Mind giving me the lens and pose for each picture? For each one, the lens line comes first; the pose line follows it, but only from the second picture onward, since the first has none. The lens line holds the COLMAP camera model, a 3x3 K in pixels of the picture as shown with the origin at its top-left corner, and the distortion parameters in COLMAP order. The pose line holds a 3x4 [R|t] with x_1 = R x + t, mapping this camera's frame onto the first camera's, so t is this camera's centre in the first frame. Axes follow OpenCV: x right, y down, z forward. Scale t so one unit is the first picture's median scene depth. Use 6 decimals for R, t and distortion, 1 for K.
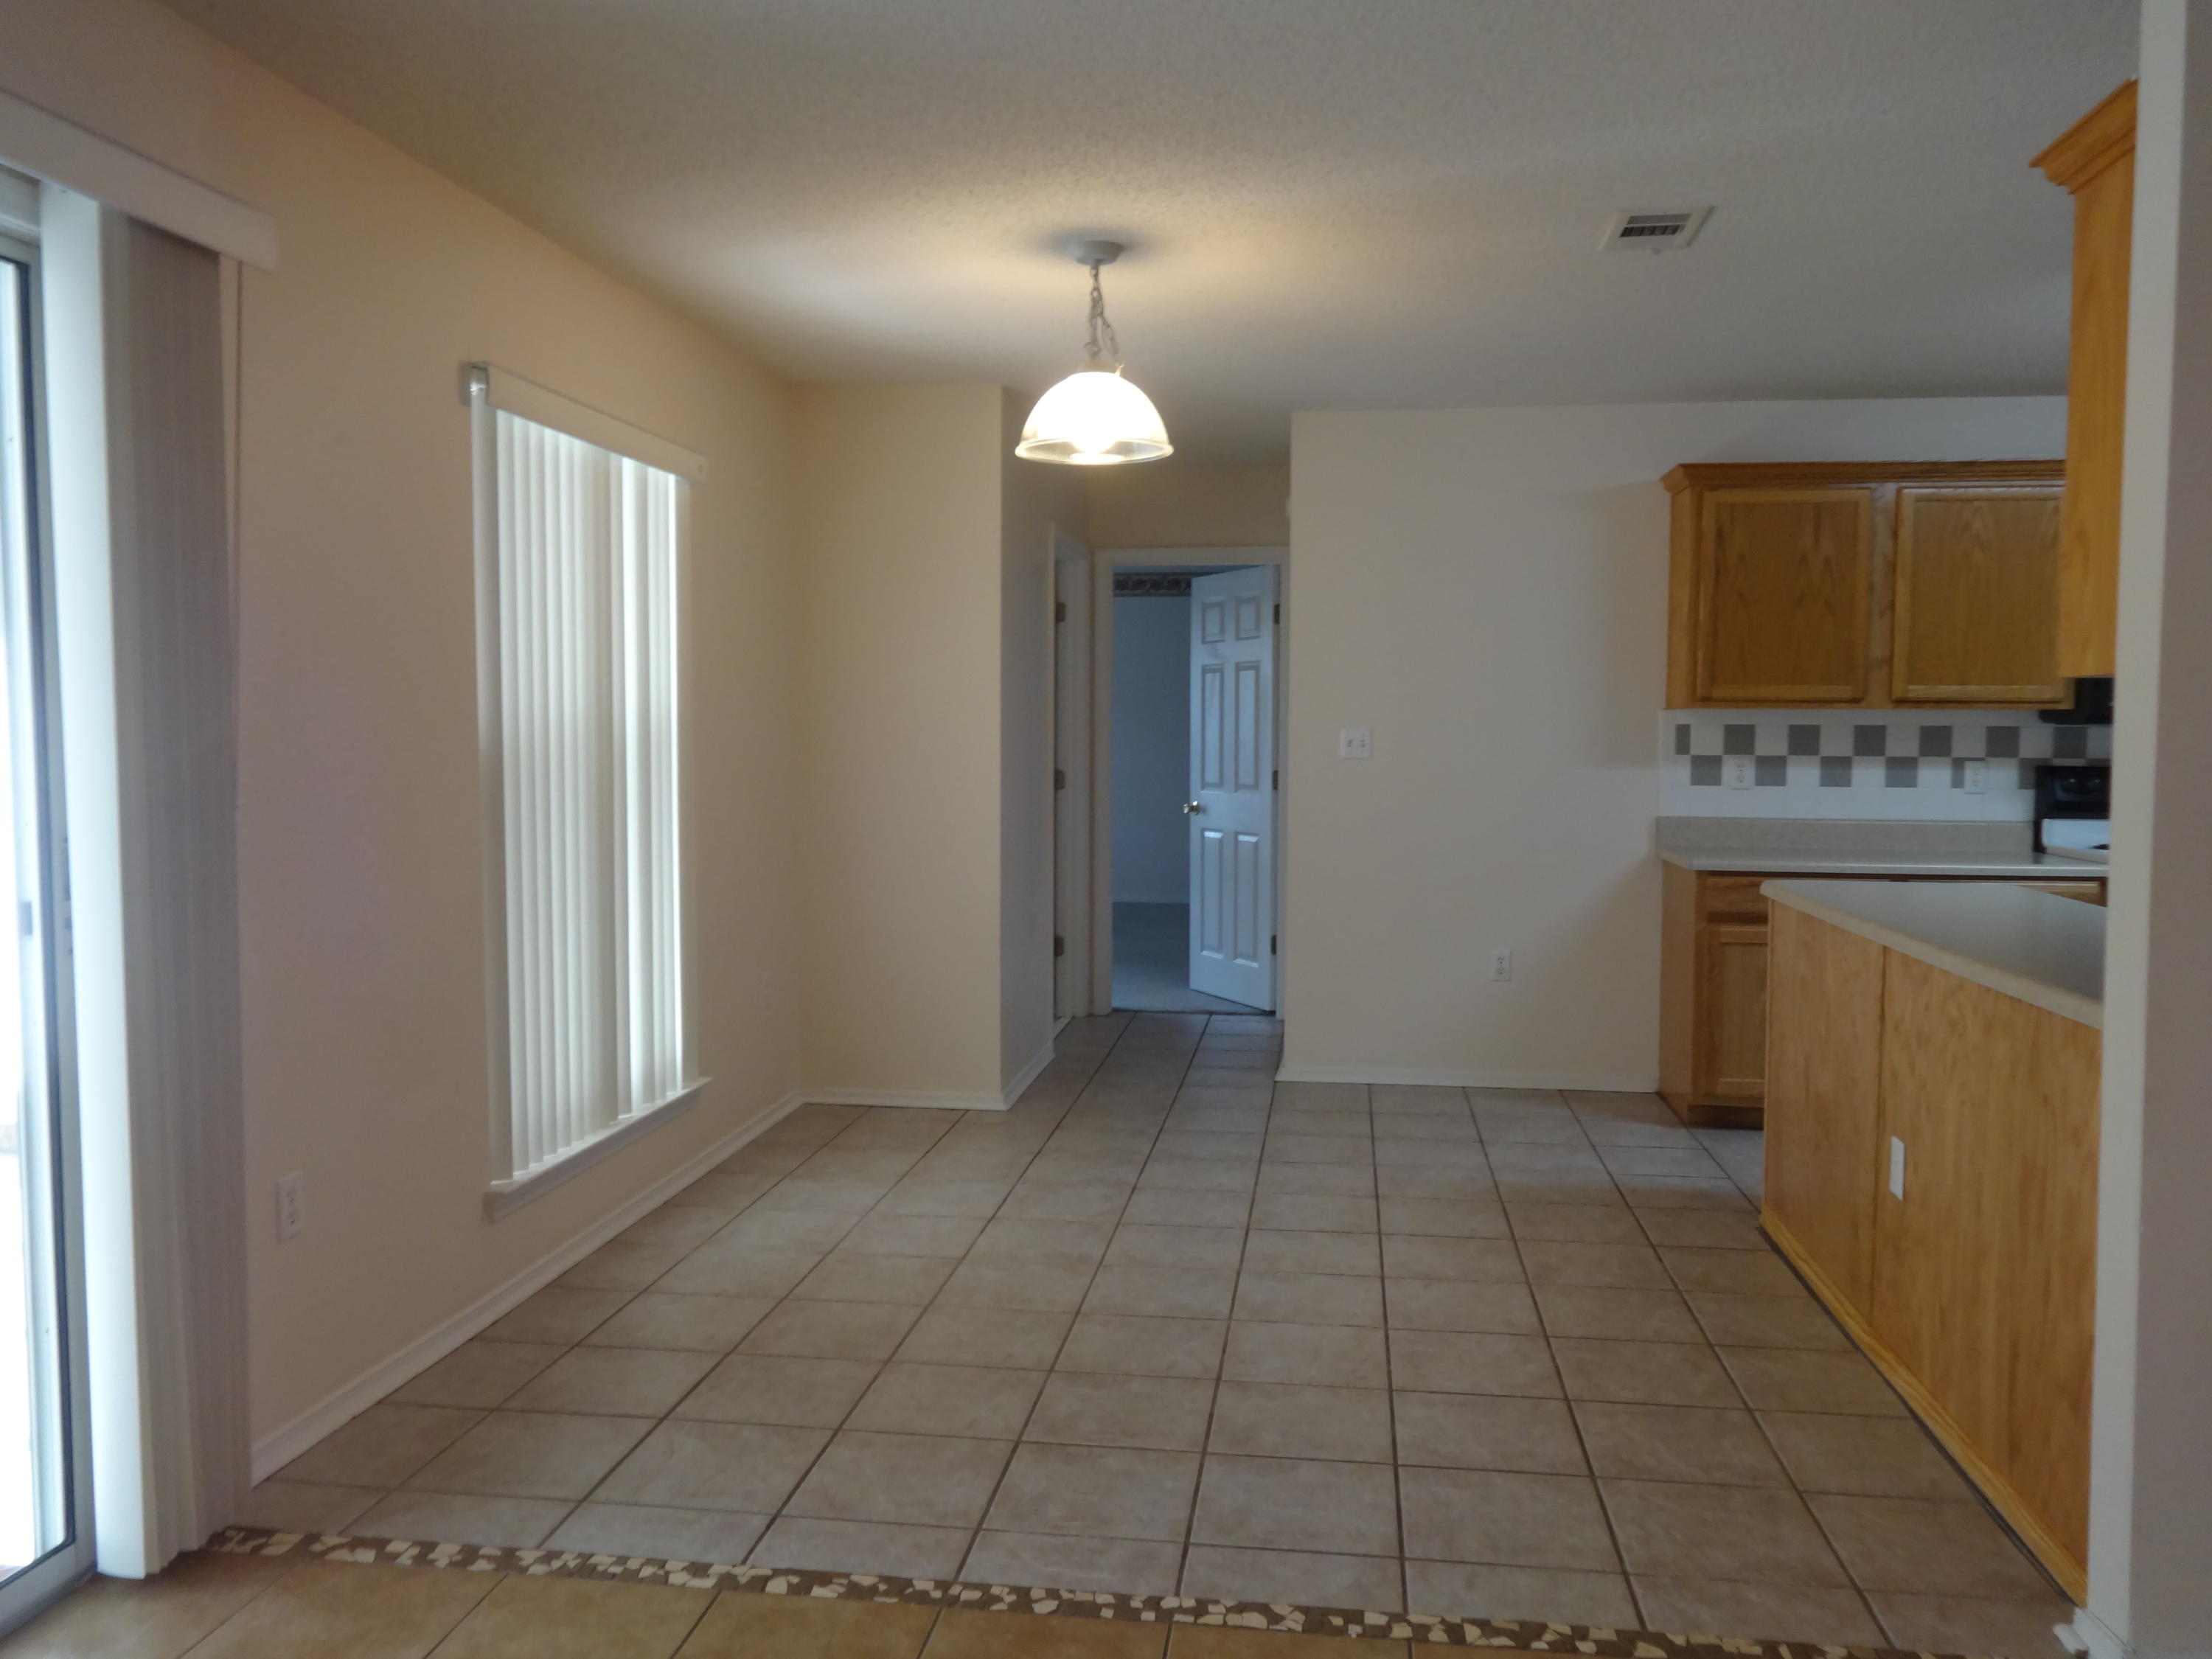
lens RADIAL K [[1667.5, 0, 1120.2], [0, 1667.5, 836.4], [0, 0, 1]] dist [0.002347, 0.005717]
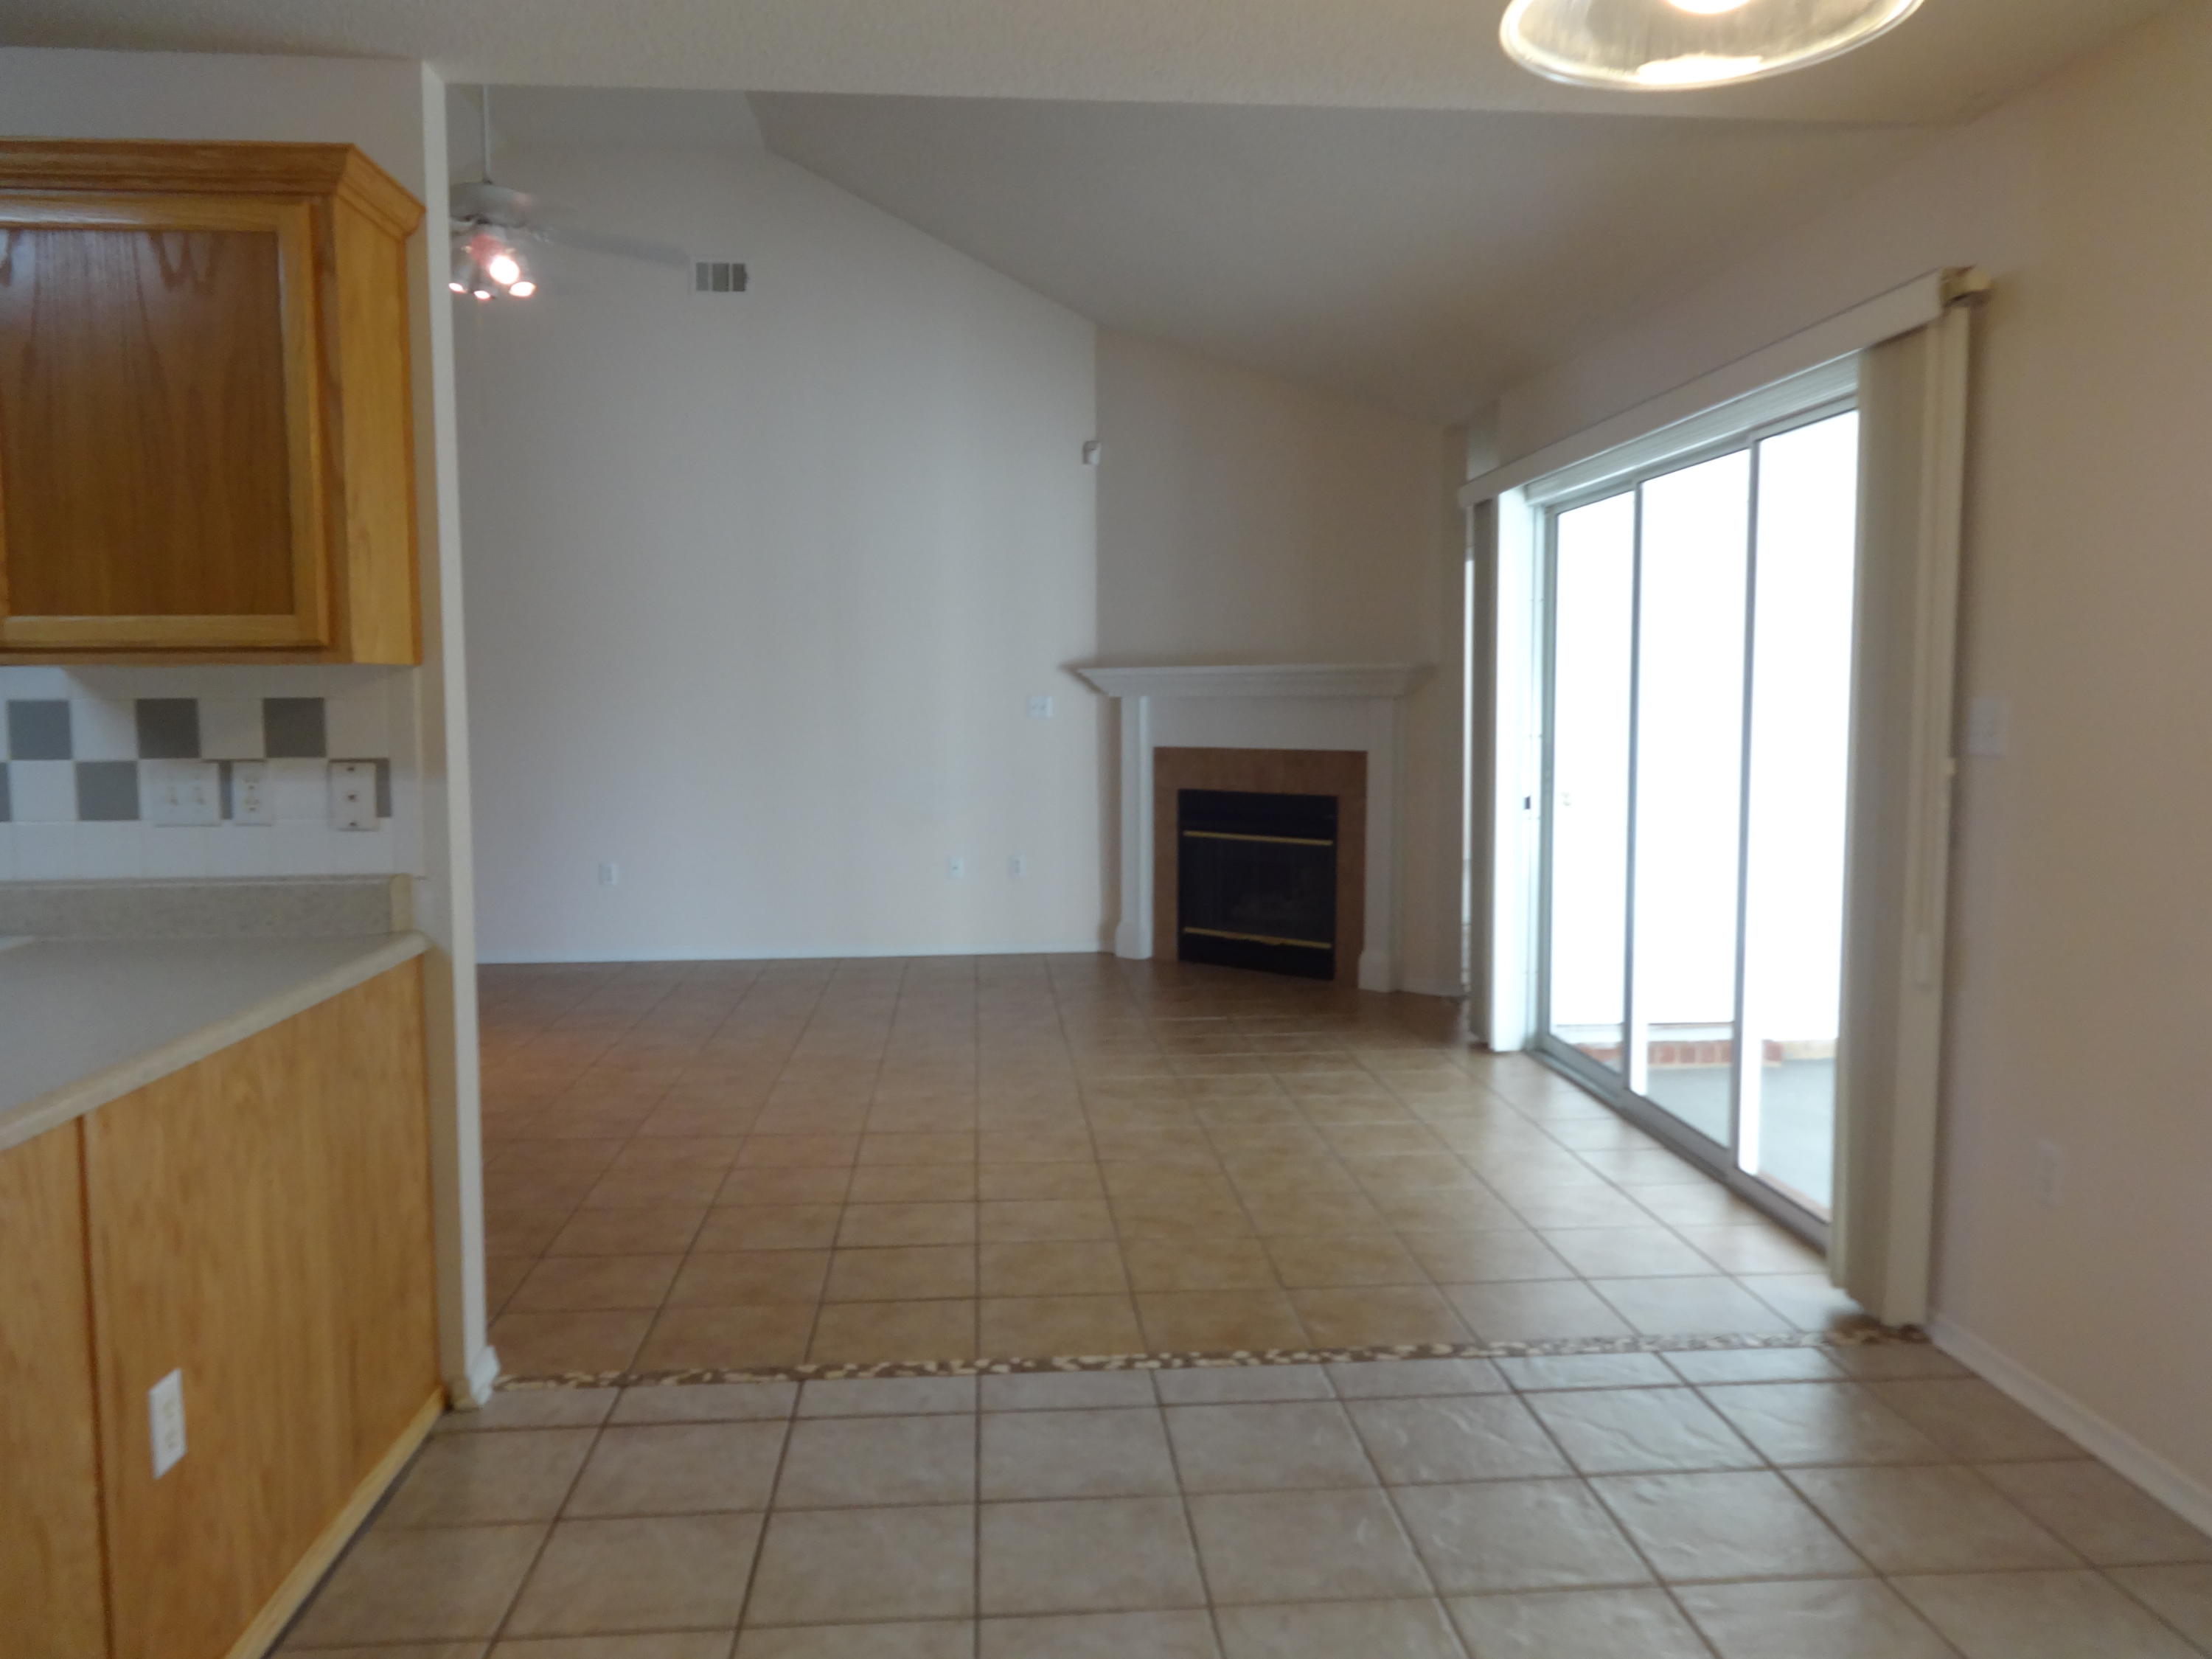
lens RADIAL K [[1667.5, 0, 1103.8], [0, 1667.5, 834.4], [0, 0, 1]] dist [0.002347, 0.005717]
pose [[-0.978717, 0.018470, -0.204381, 0.193002], [-0.012399, 0.988799, 0.148735, -0.090937], [0.204839, 0.148104, -0.967526, 1.284905]]
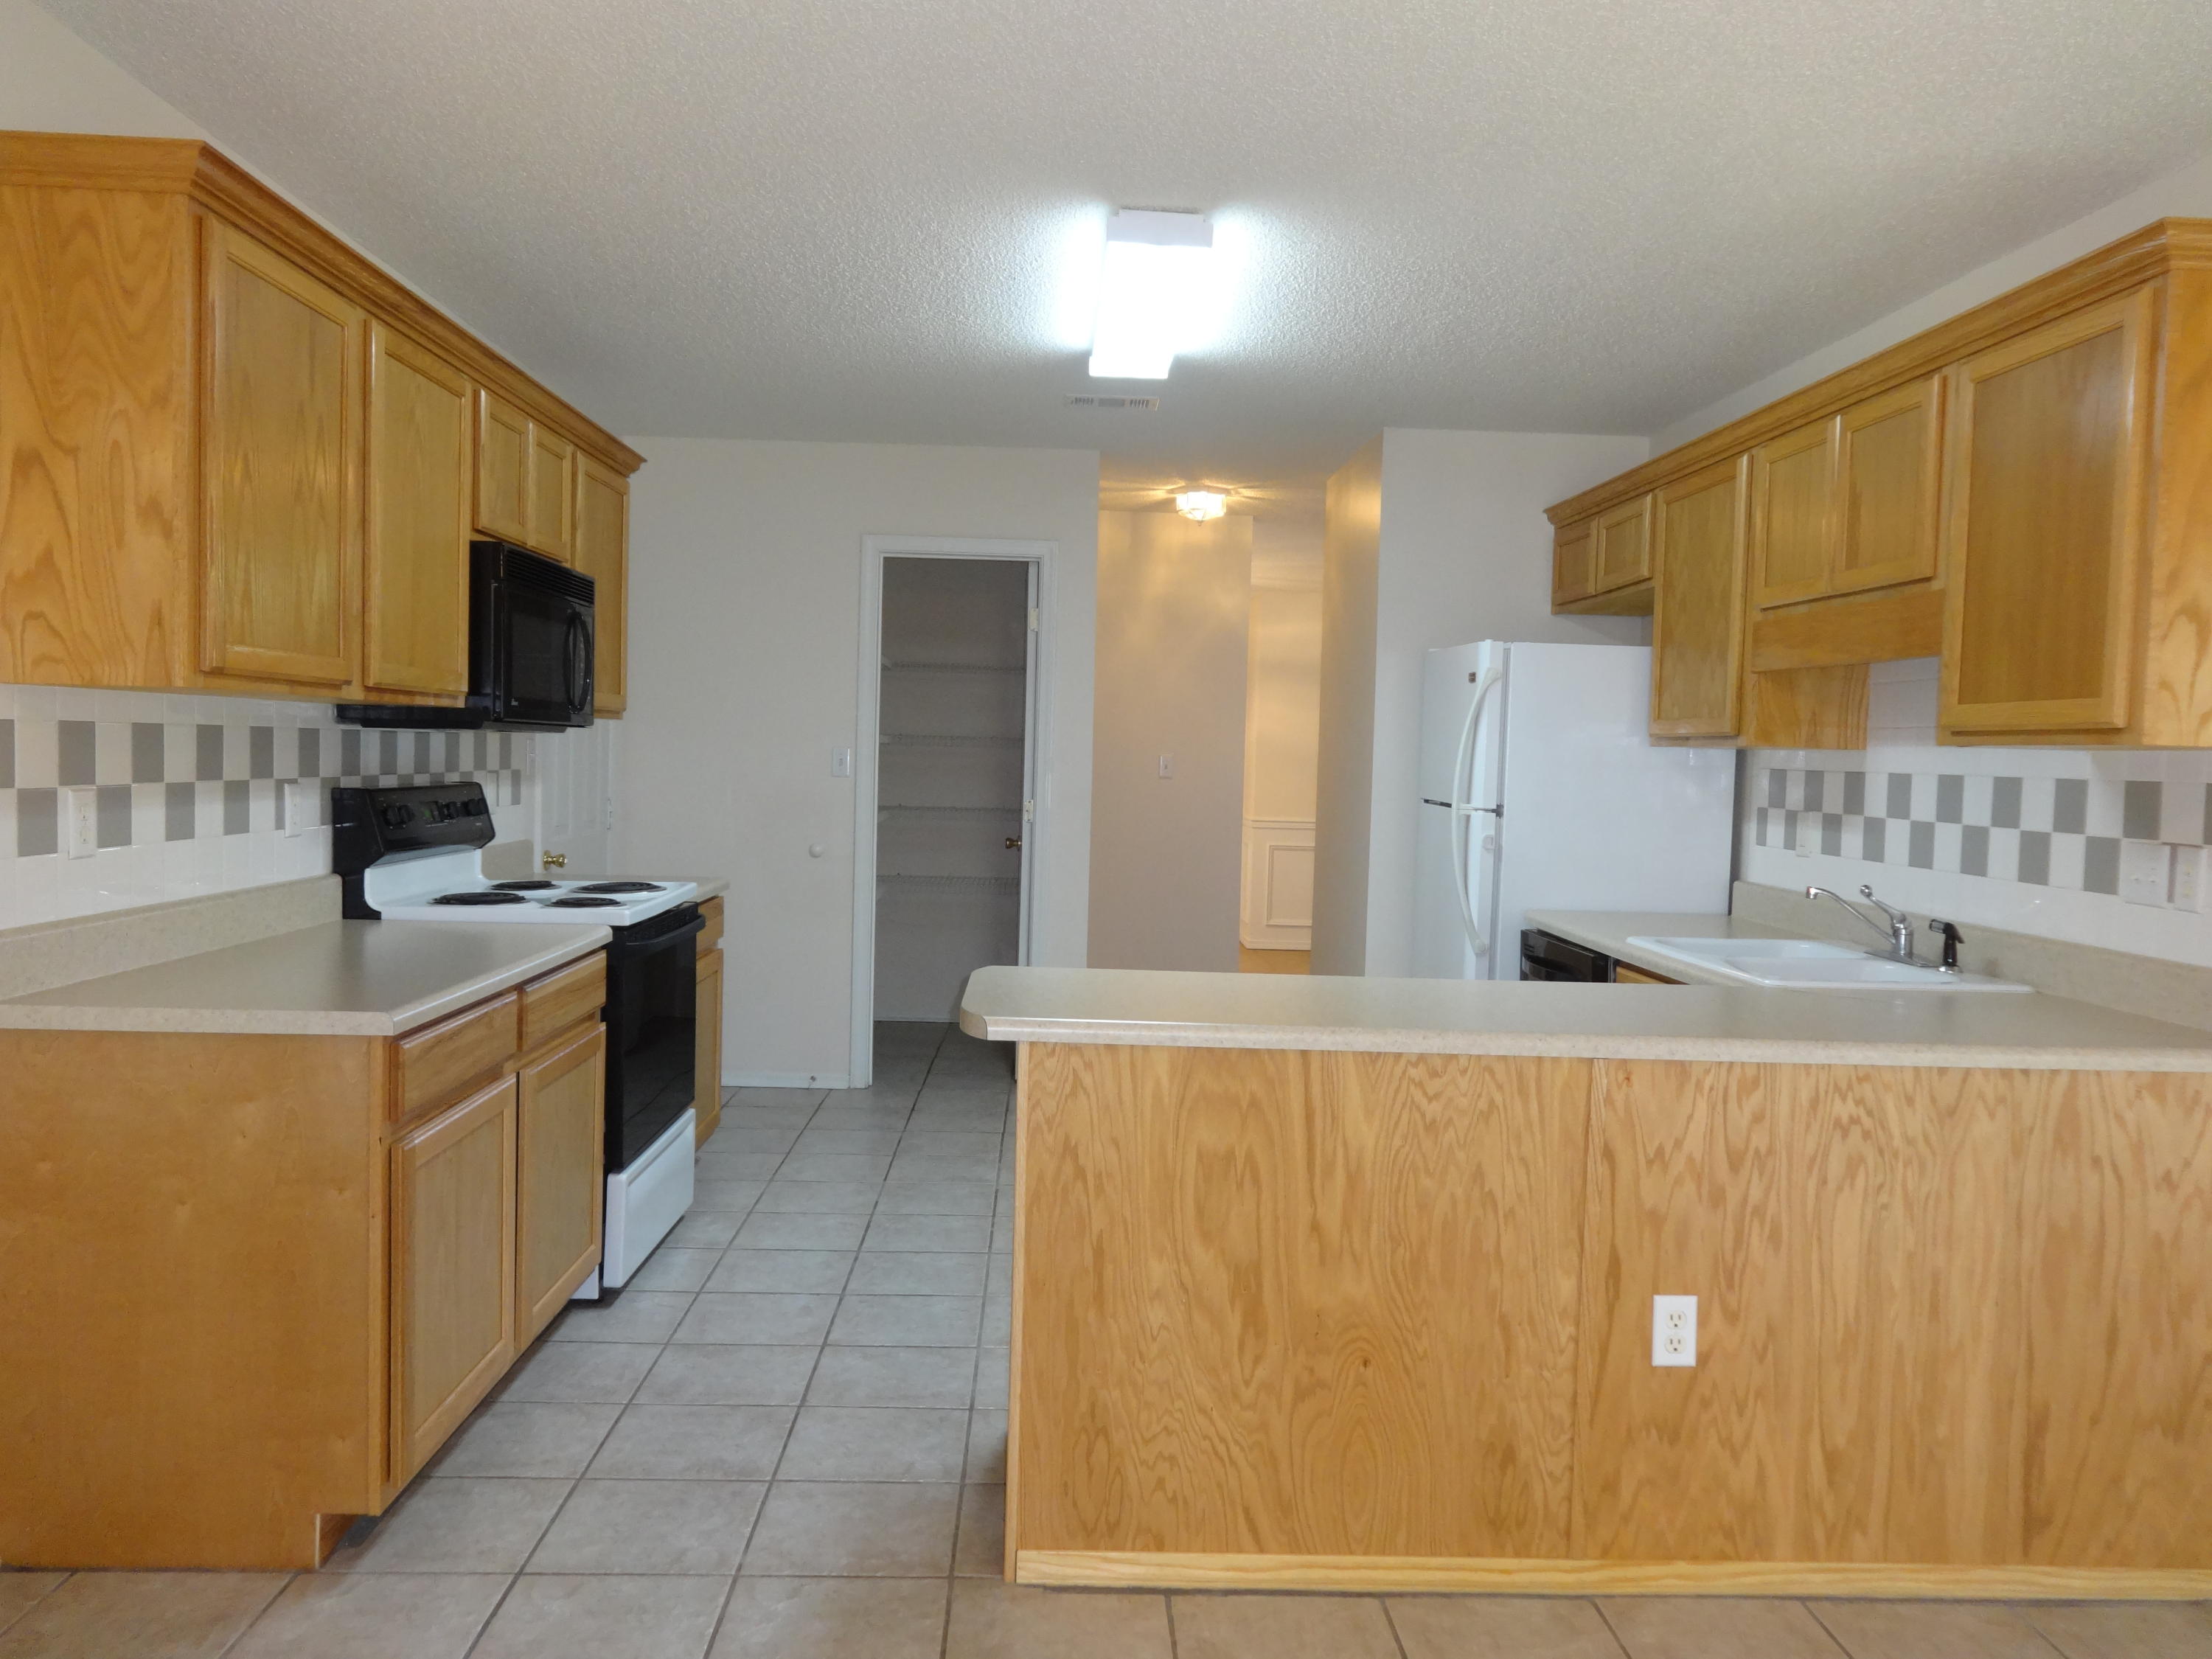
lens RADIAL K [[1667.5, 0, 1112.5], [0, 1667.5, 820.6], [0, 0, 1]] dist [0.002347, 0.005717]
pose [[-0.173095, -0.052381, 0.983511, -0.202162], [0.031922, 0.997762, 0.058758, -0.078123], [-0.984388, 0.041566, -0.171035, 1.087124]]
